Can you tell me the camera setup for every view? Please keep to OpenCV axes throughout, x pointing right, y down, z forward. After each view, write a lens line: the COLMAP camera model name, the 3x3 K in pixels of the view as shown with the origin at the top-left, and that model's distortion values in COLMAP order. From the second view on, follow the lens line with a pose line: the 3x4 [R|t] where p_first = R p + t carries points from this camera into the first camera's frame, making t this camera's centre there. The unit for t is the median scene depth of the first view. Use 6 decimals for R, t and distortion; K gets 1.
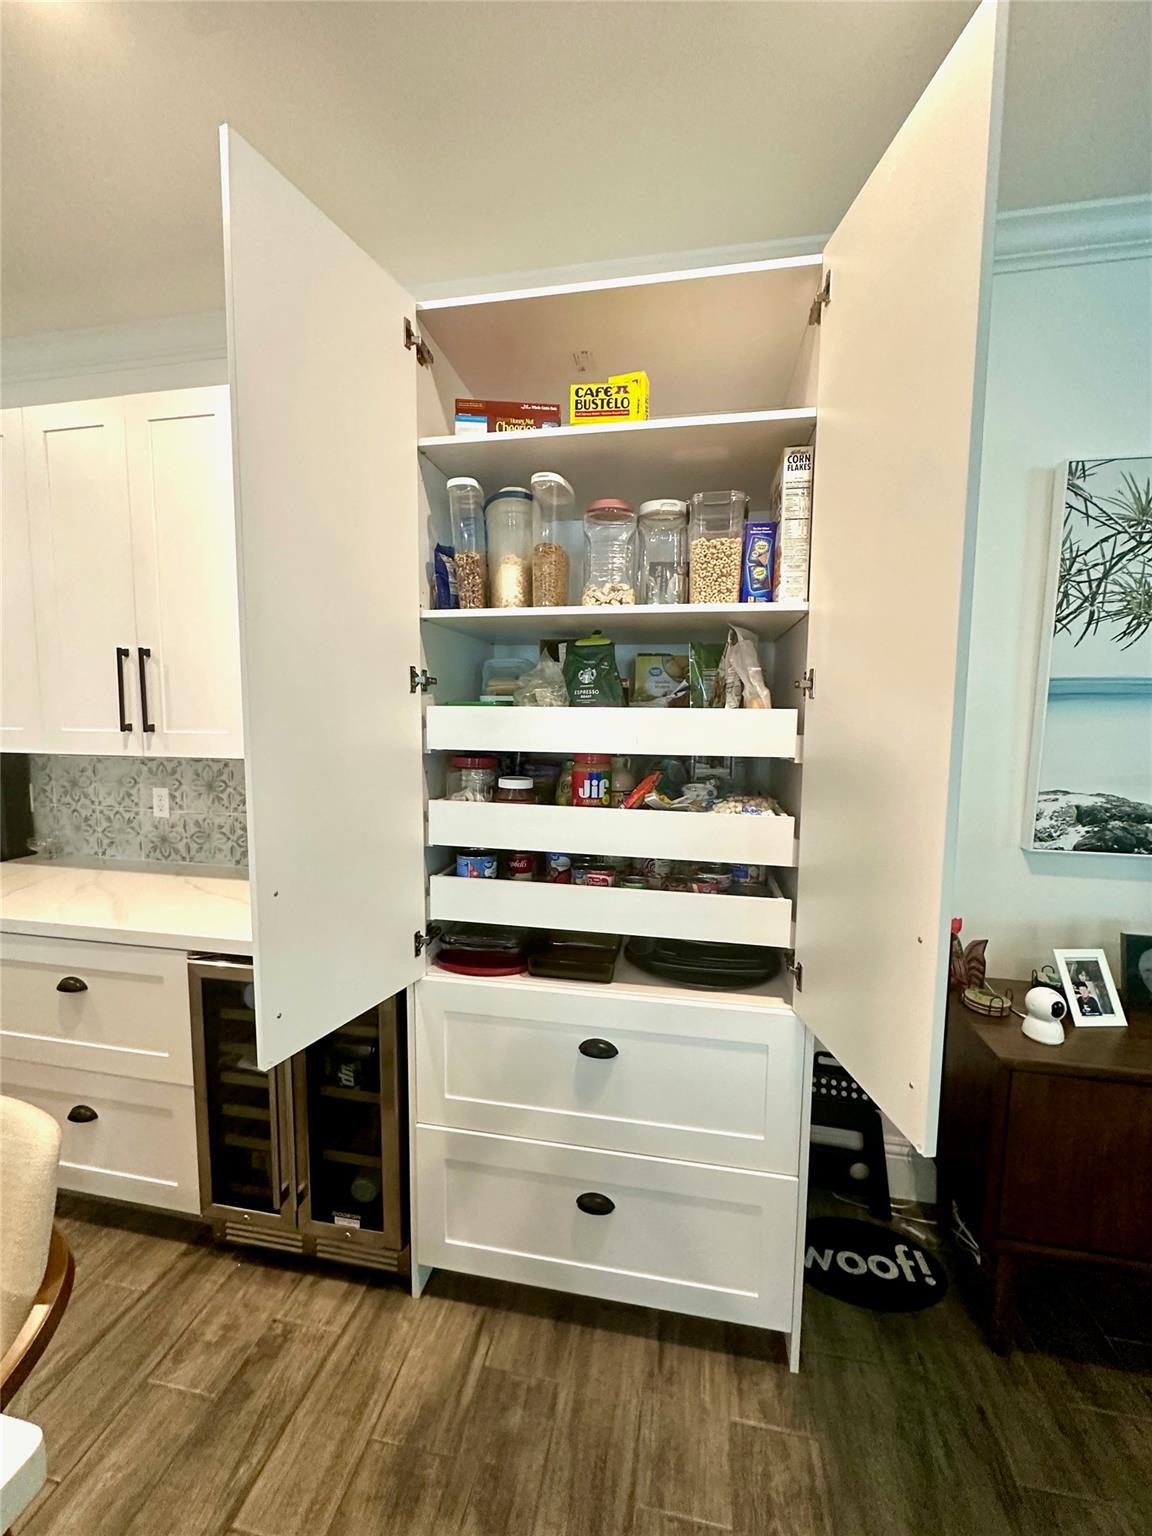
lens RADIAL K [[615.2, 0, 580.3], [0, 615.2, 763.6], [0, 0, 1]] dist [0.000040, -0.000154]
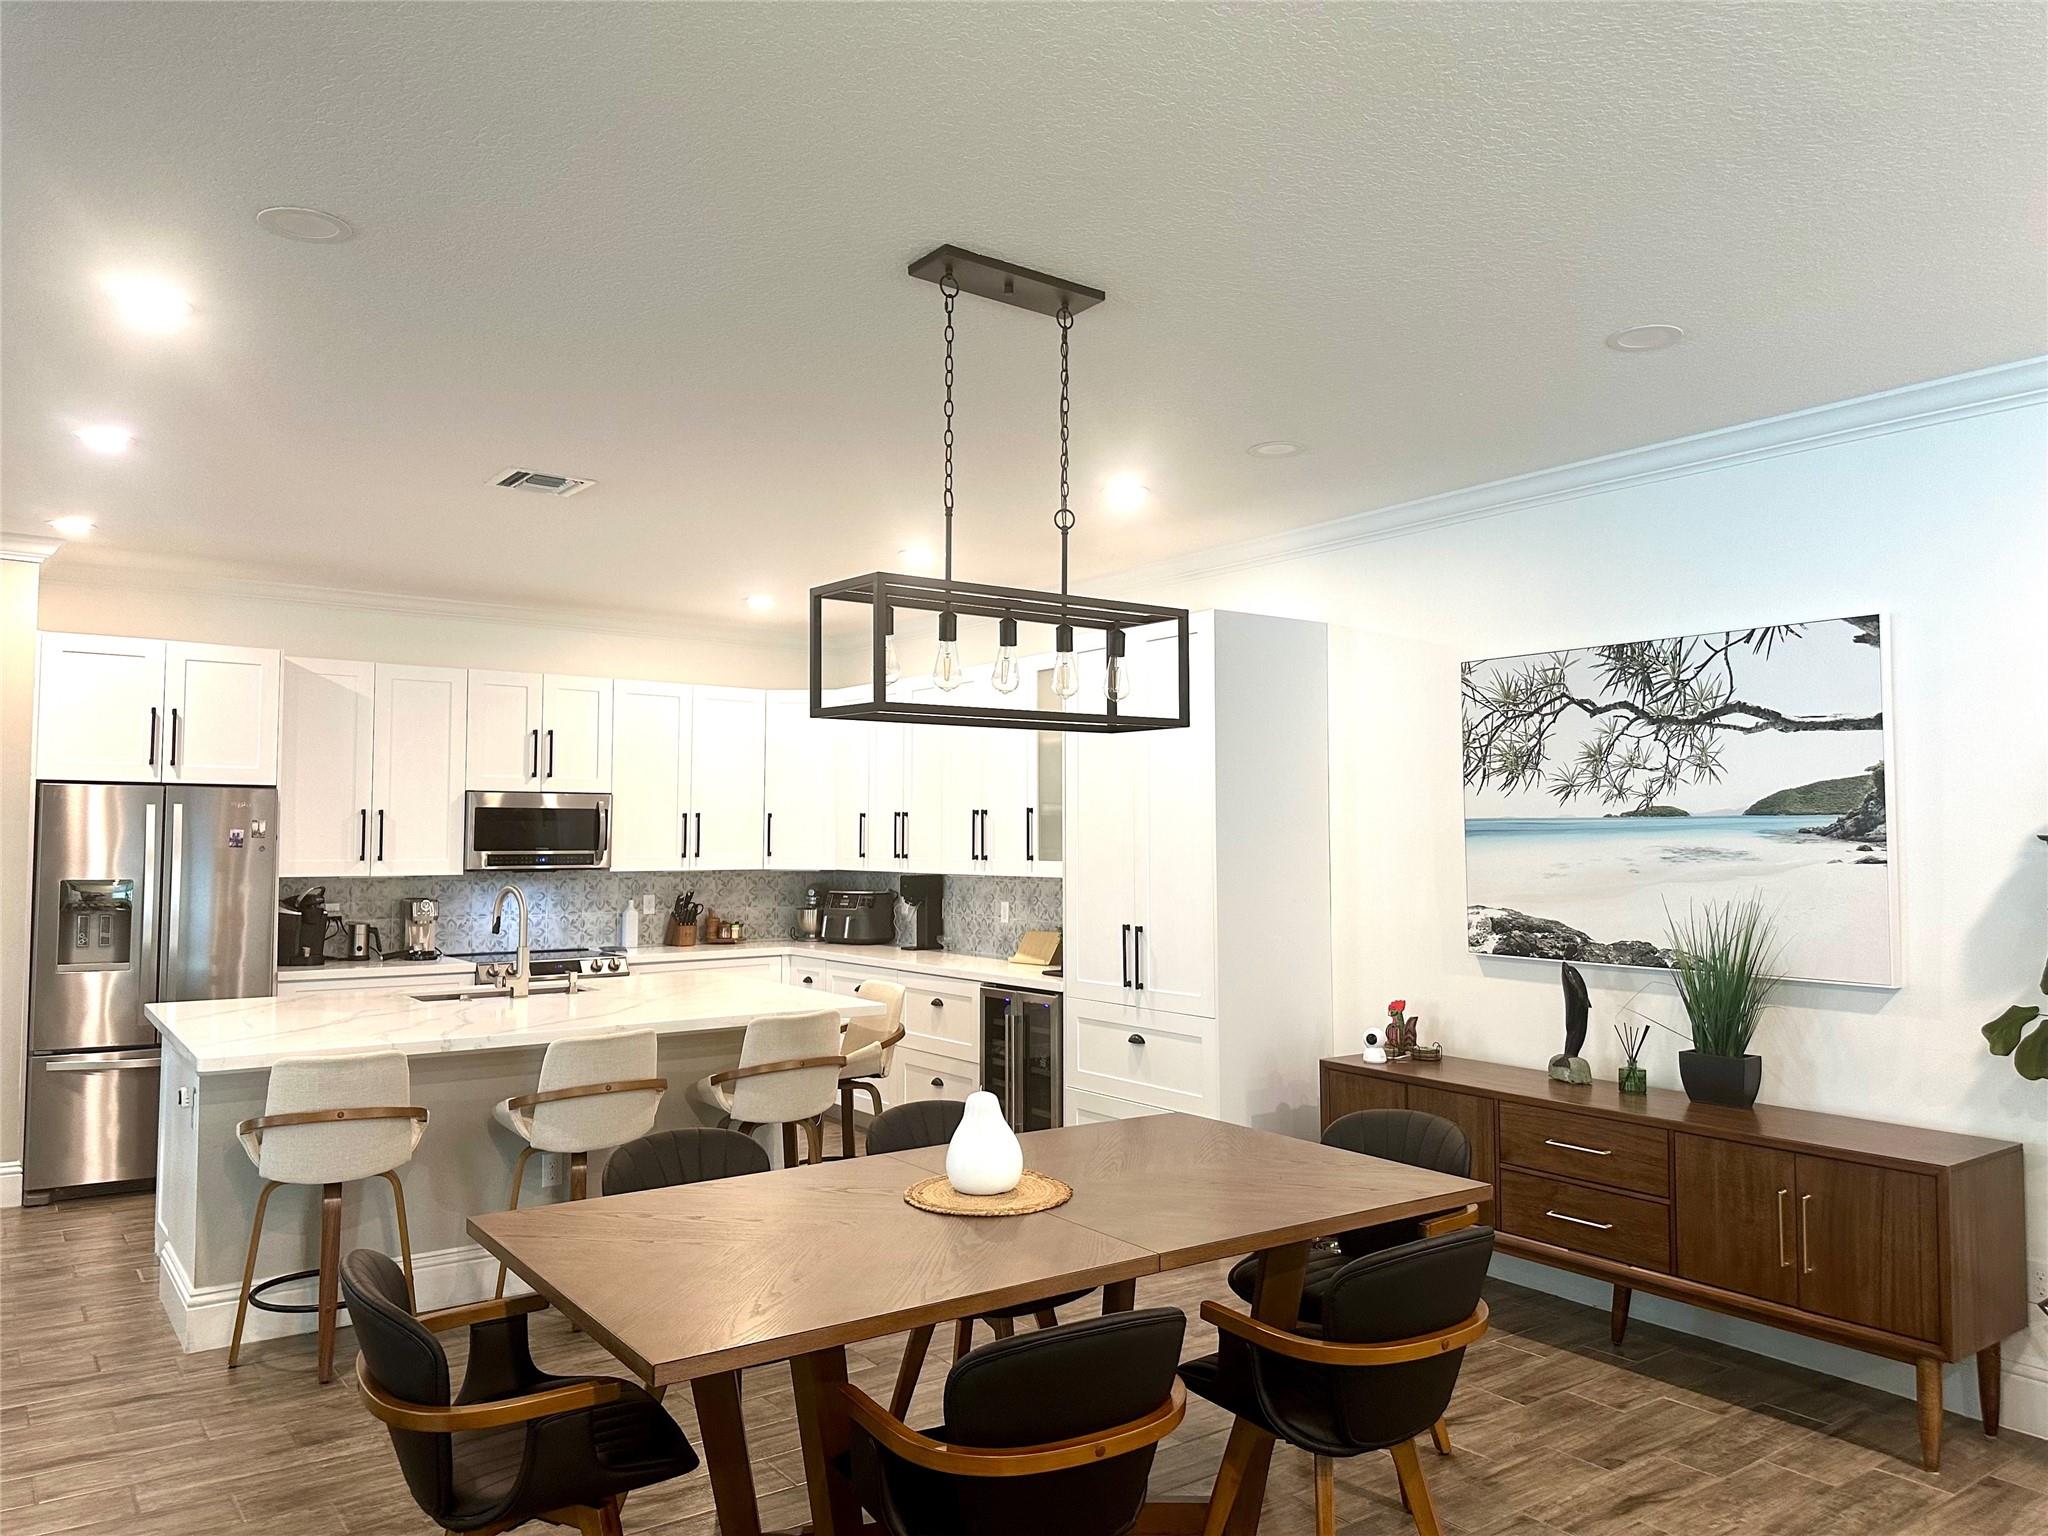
lens RADIAL K [[1468.2, 0, 1004.2], [0, 1468.2, 774.6], [0, 0, 1]] dist [0.089979, -0.105217]
pose [[0.723516, -0.039949, -0.689150, 1.667309], [-0.050850, 0.992527, -0.110921, 0.125094], [0.688432, 0.115297, 0.716078, -1.460324]]
